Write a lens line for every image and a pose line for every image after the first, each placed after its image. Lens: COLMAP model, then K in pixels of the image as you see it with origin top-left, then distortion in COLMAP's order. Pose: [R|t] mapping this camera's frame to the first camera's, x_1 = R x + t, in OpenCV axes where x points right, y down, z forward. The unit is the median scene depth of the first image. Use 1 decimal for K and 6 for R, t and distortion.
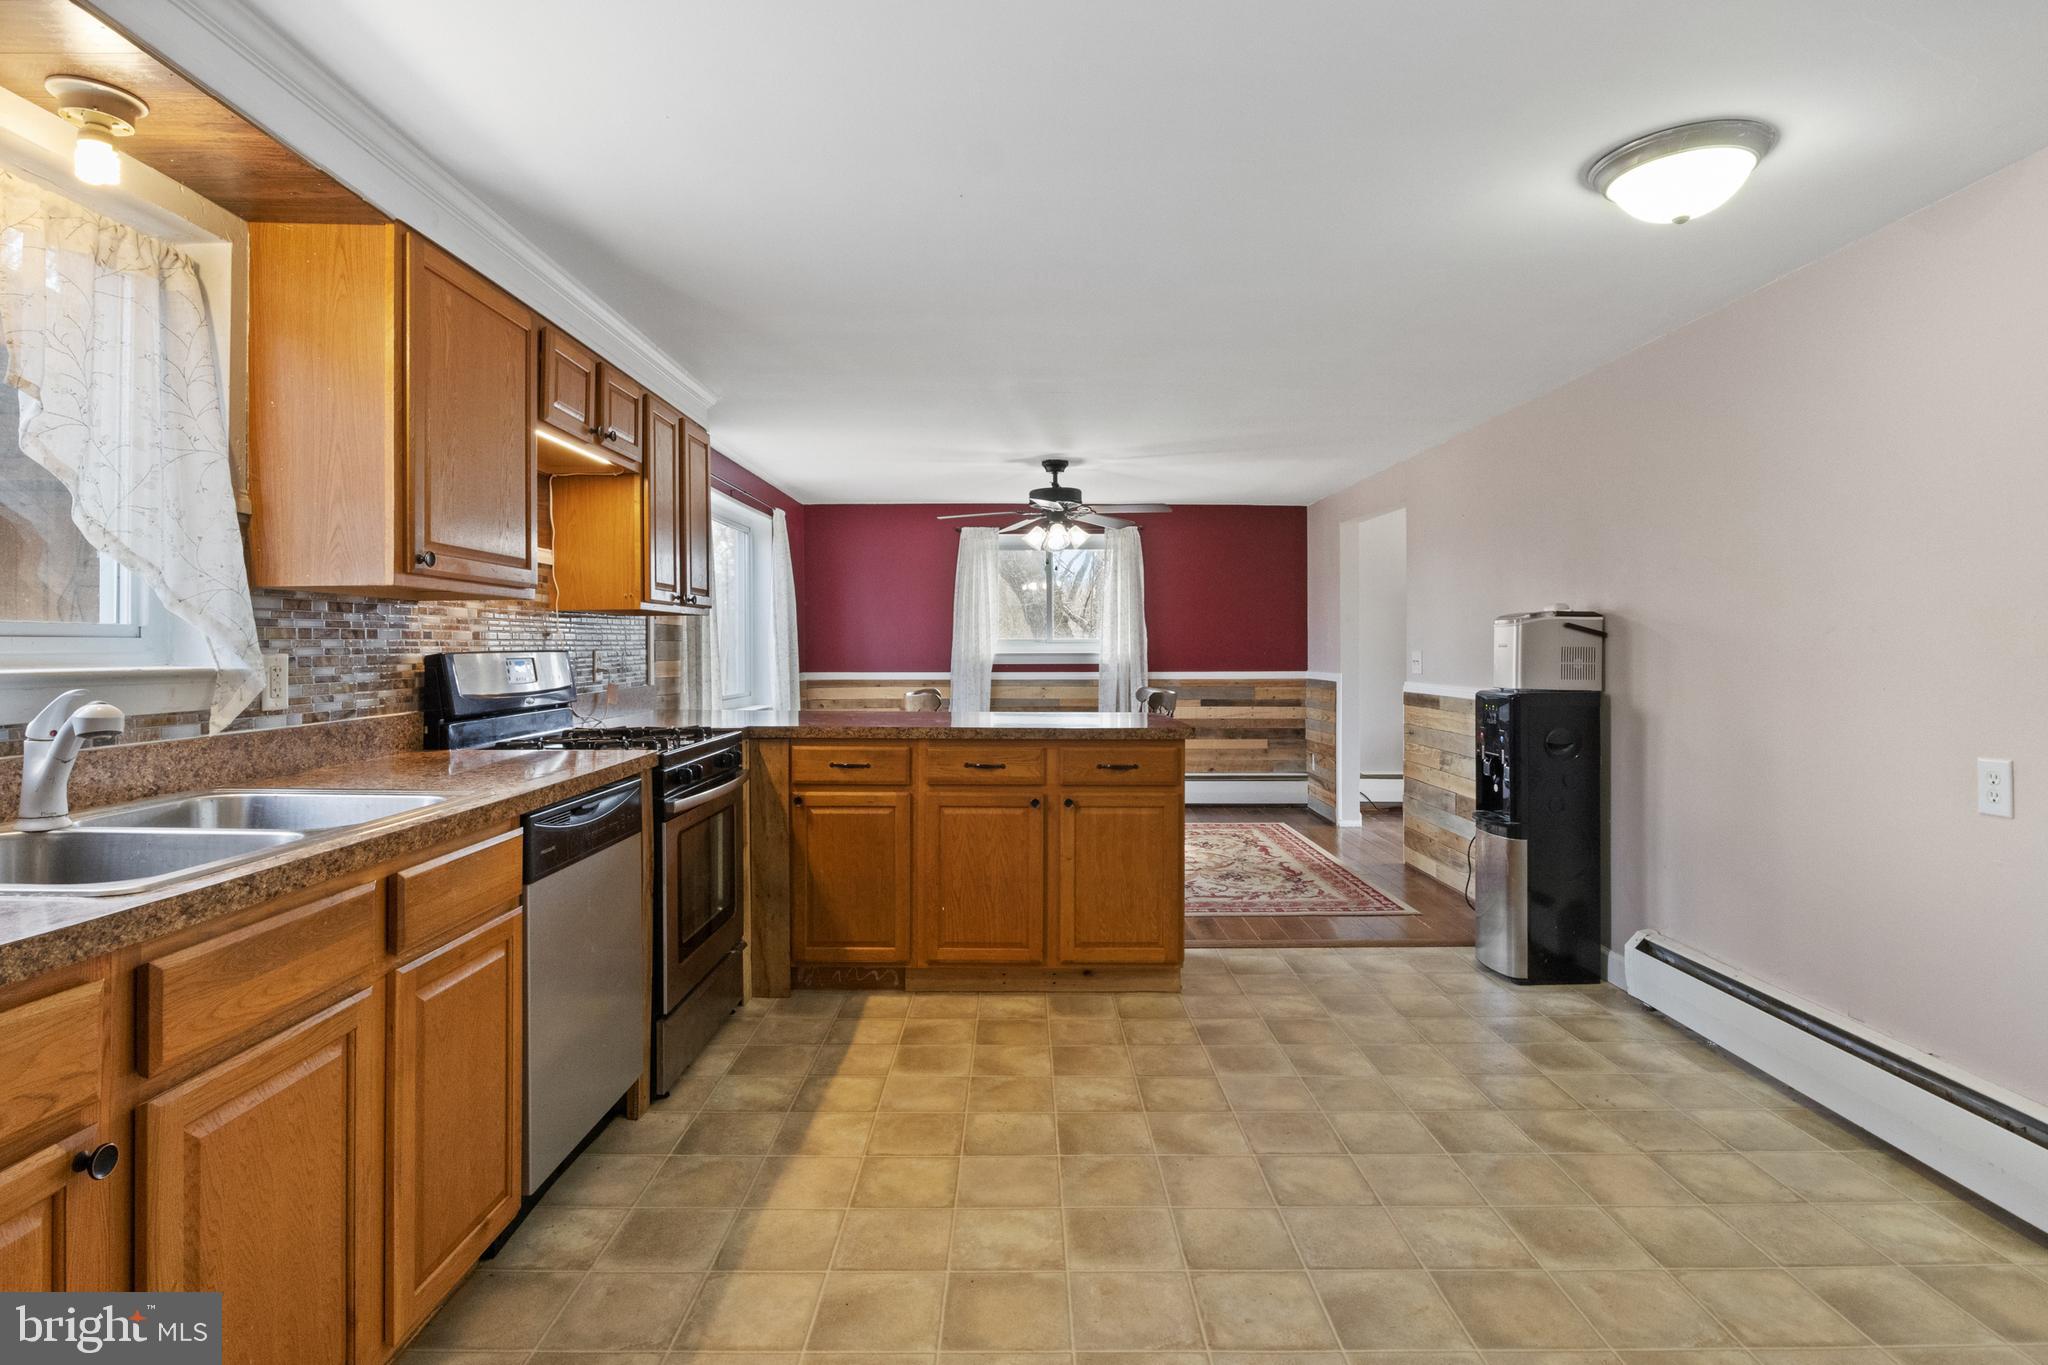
lens RADIAL K [[1042.9, 0, 1028.7], [0, 1042.9, 634.6], [0, 0, 1]] dist [-0.012612, 0.002697]
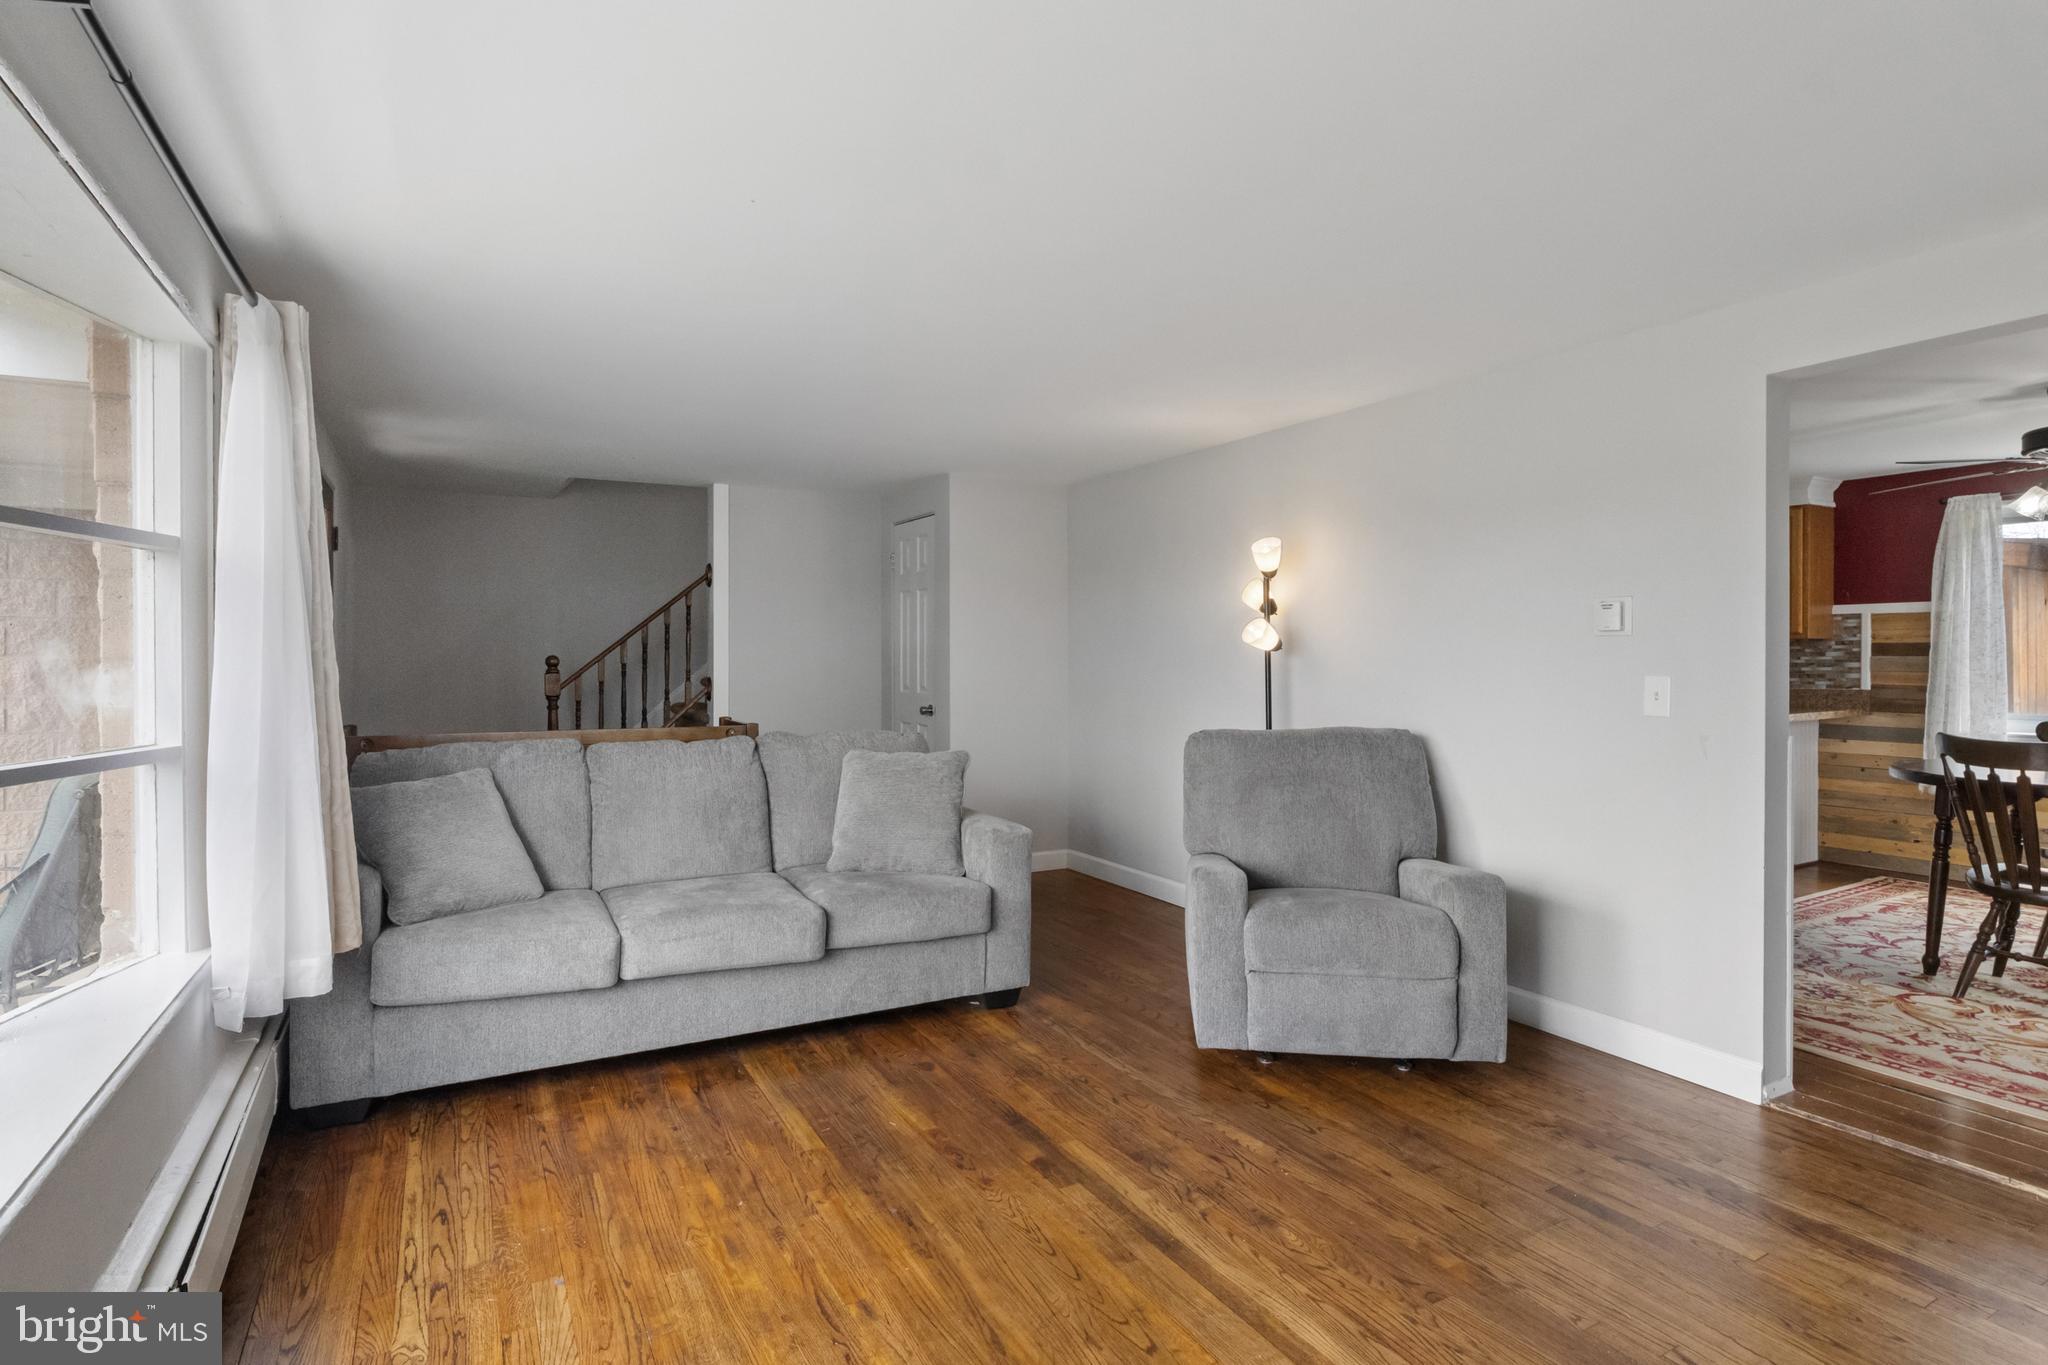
lens RADIAL K [[1042.9, 0, 1014.6], [0, 1042.9, 670.4], [0, 0, 1]] dist [-0.012612, 0.002697]
pose [[-0.883876, 0.000917, -0.467720, 1.794906], [0.004633, 0.999966, -0.006795, 0.042033], [0.467698, -0.008173, -0.883851, 2.451893]]
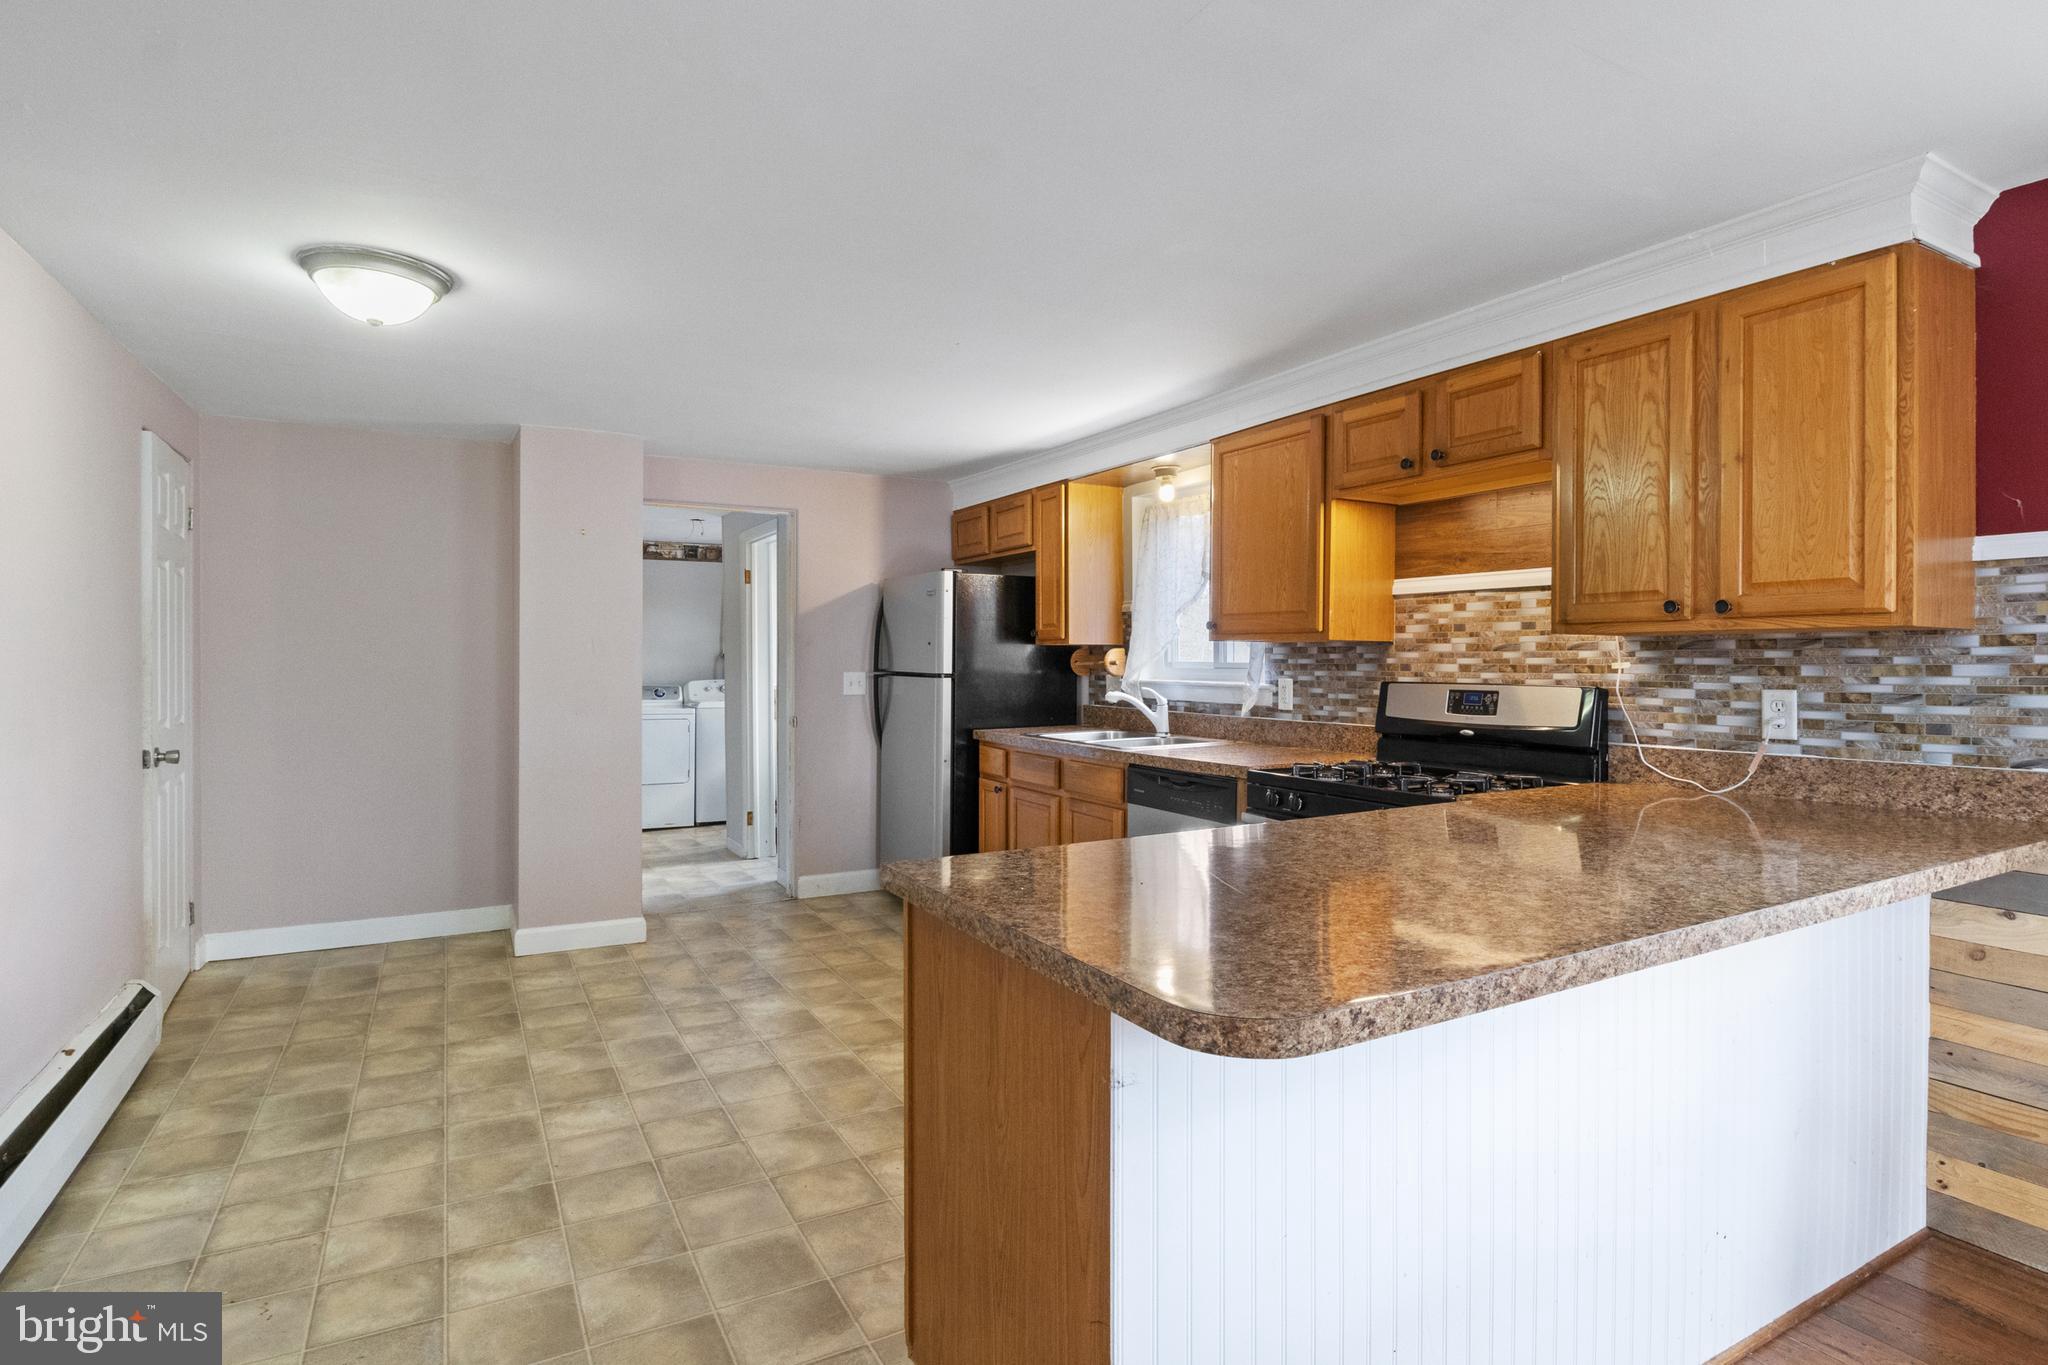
lens RADIAL K [[1042.9, 0, 1013.3], [0, 1042.9, 665.8], [0, 0, 1]] dist [-0.012612, 0.002697]
pose [[-0.881619, 0.005845, -0.471926, 0.398243], [0.007171, 0.999974, -0.001011, -0.003570], [0.471908, -0.004276, -0.881637, 1.744646]]
